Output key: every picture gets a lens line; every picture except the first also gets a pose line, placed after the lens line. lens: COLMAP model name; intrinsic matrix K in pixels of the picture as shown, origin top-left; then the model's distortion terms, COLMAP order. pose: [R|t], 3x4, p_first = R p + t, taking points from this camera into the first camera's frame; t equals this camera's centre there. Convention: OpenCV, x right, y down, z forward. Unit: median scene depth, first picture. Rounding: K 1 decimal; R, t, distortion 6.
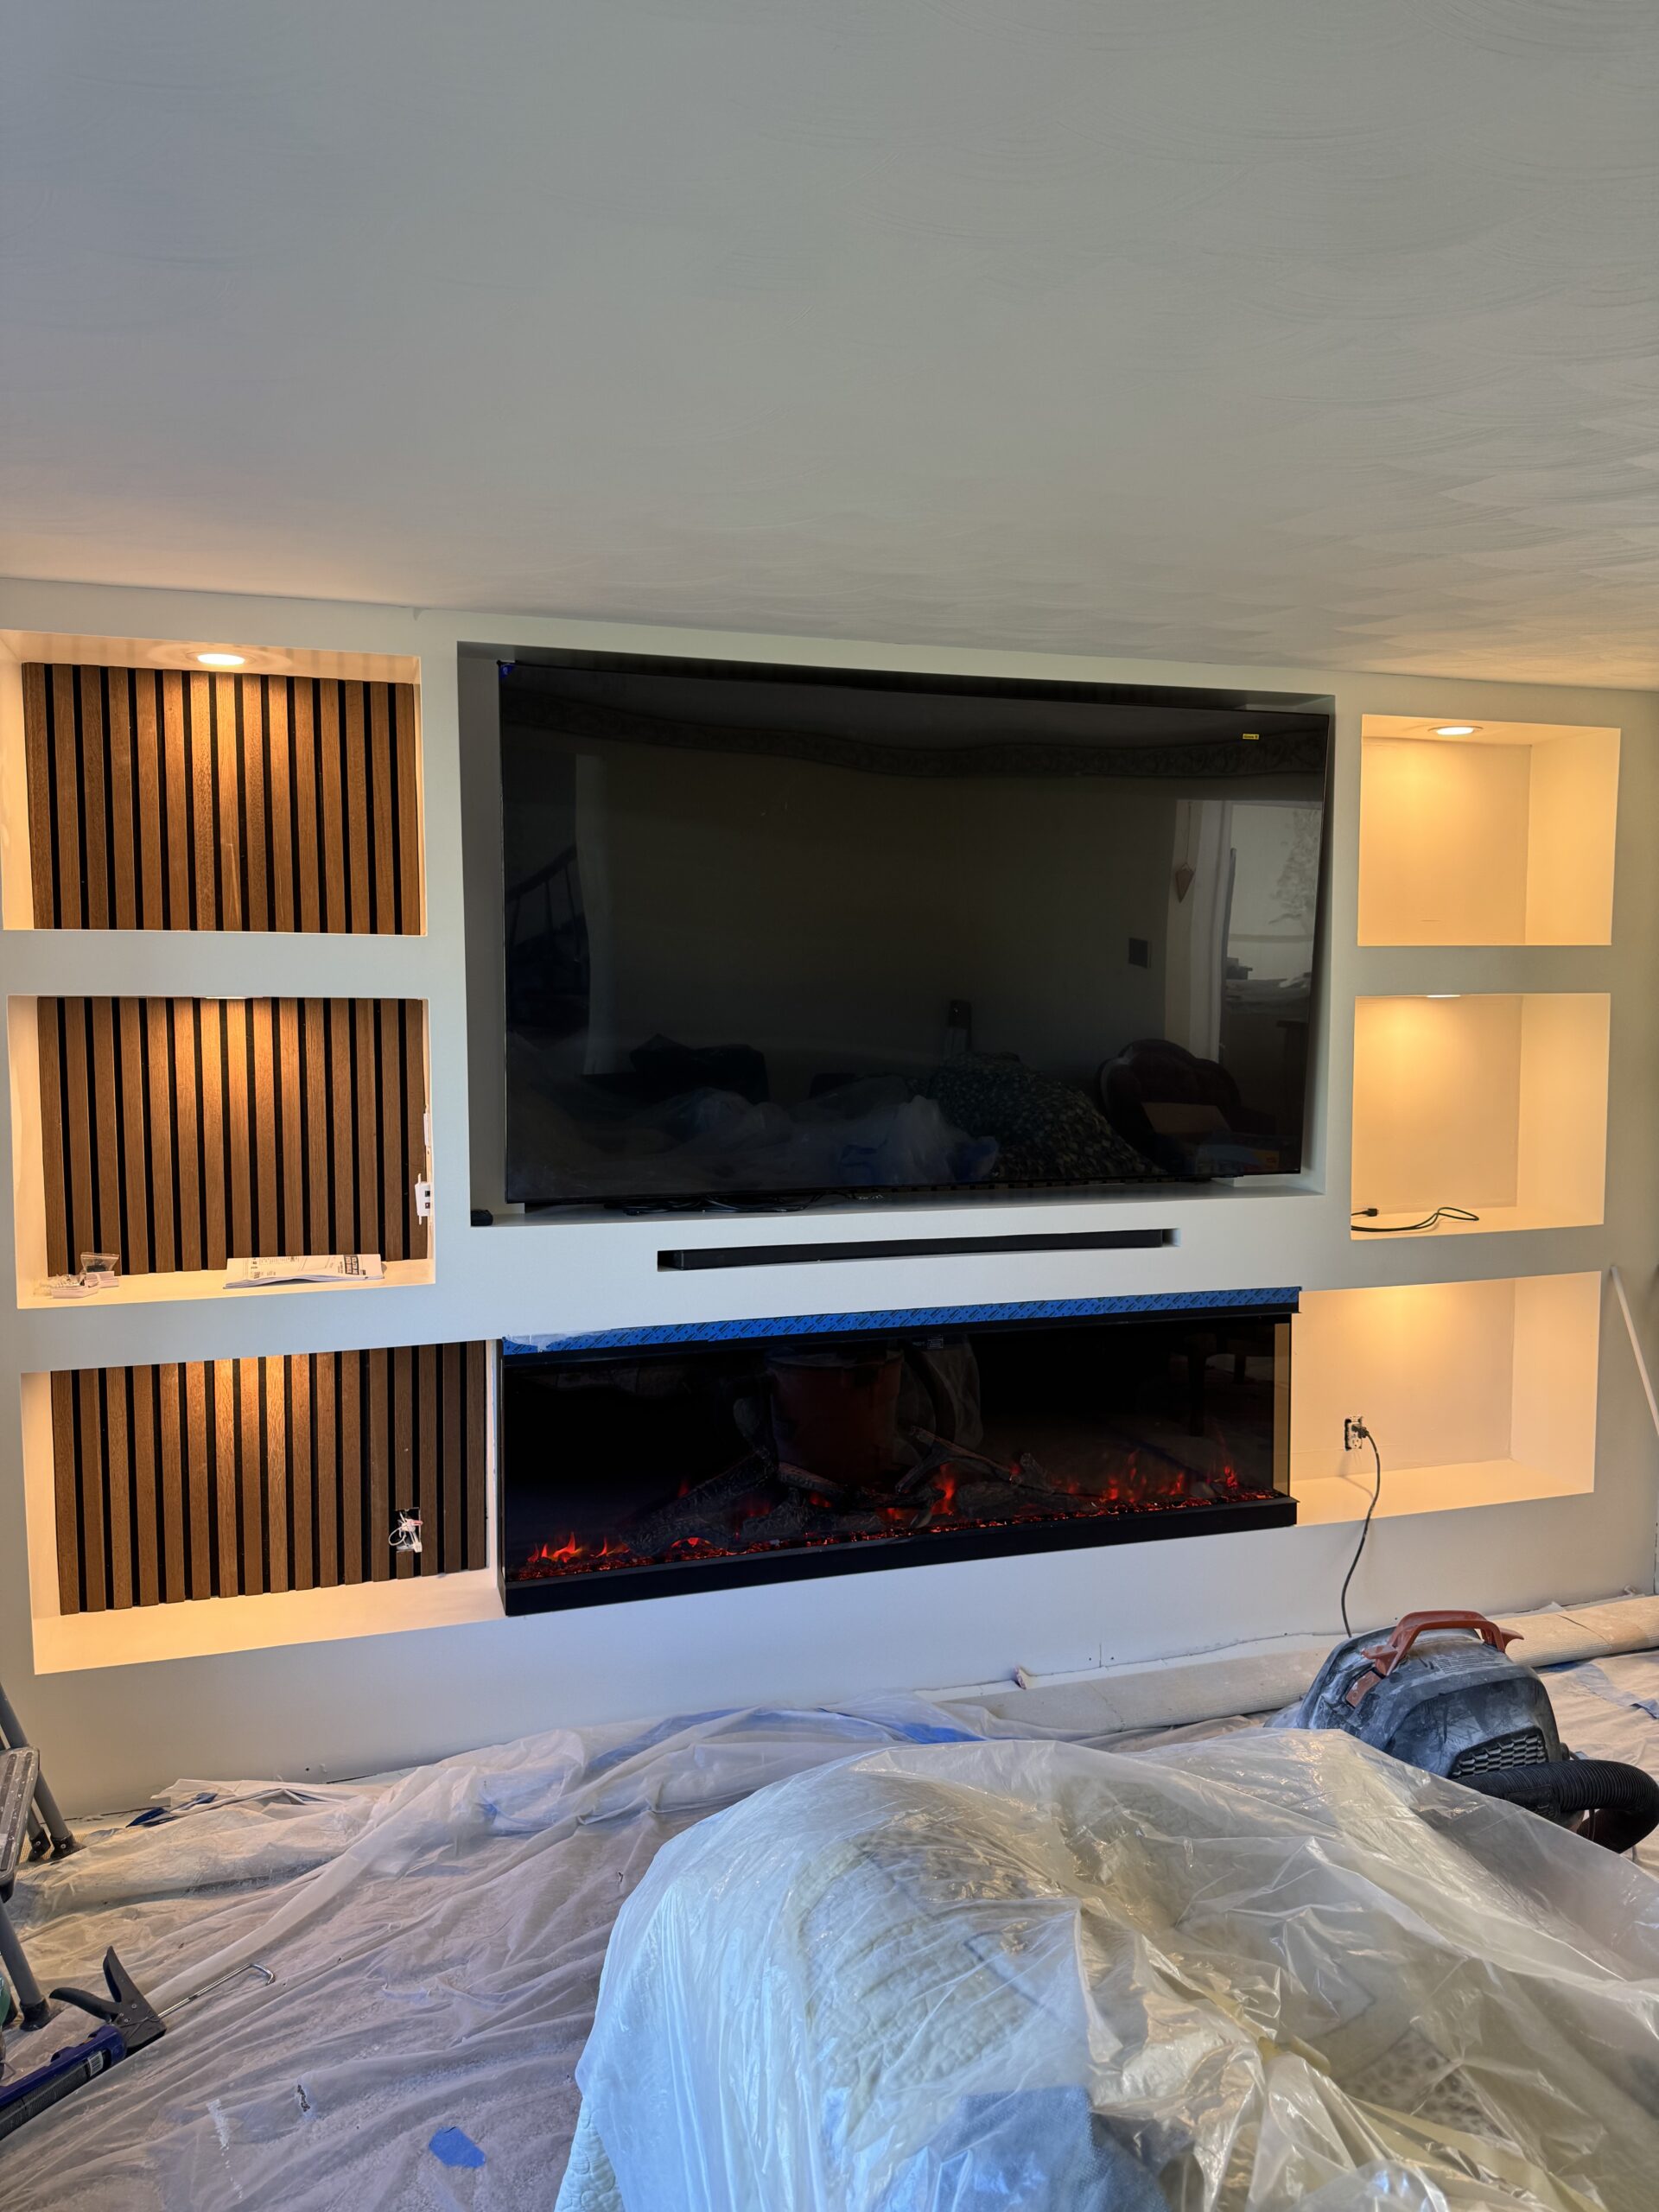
lens RADIAL K [[1548.2, 0, 833.7], [0, 1548.2, 1097.7], [0, 0, 1]] dist [0.065941, -0.087286]
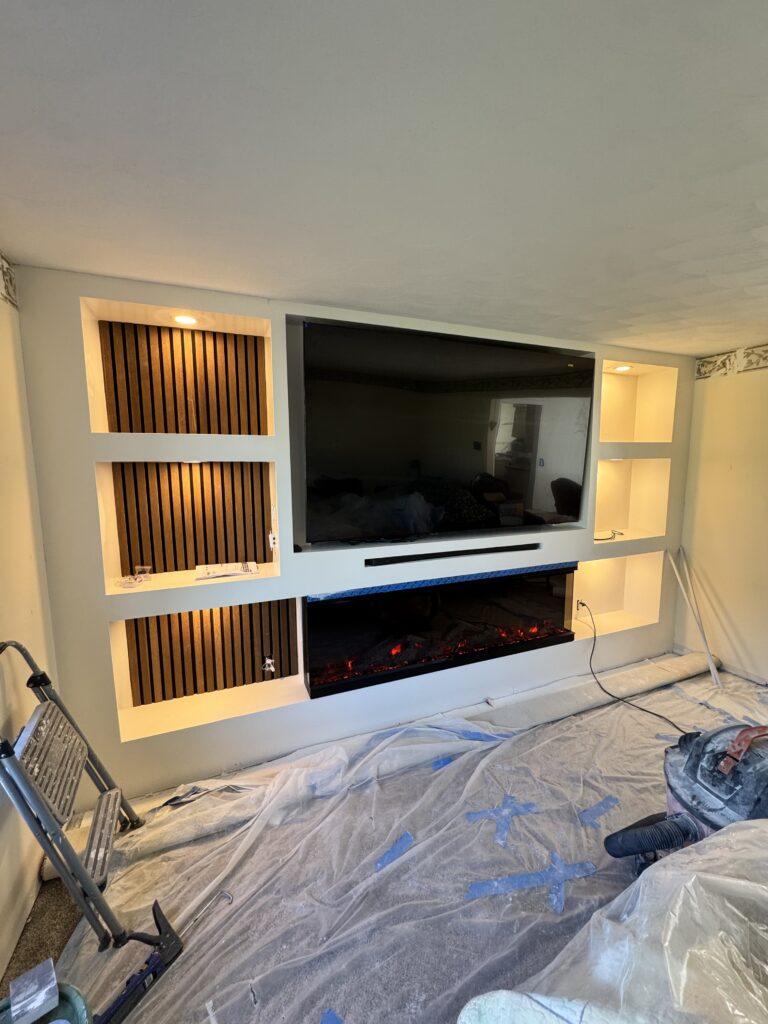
lens RADIAL K [[409.2, 0, 386.2], [0, 409.2, 509.8], [0, 0, 1]] dist [-0.002269, -0.000283]
pose [[0.996742, -0.014821, 0.079286, -0.130940], [0.010873, 0.998691, 0.049986, -0.017308], [-0.079923, -0.048961, 0.995598, 0.318330]]
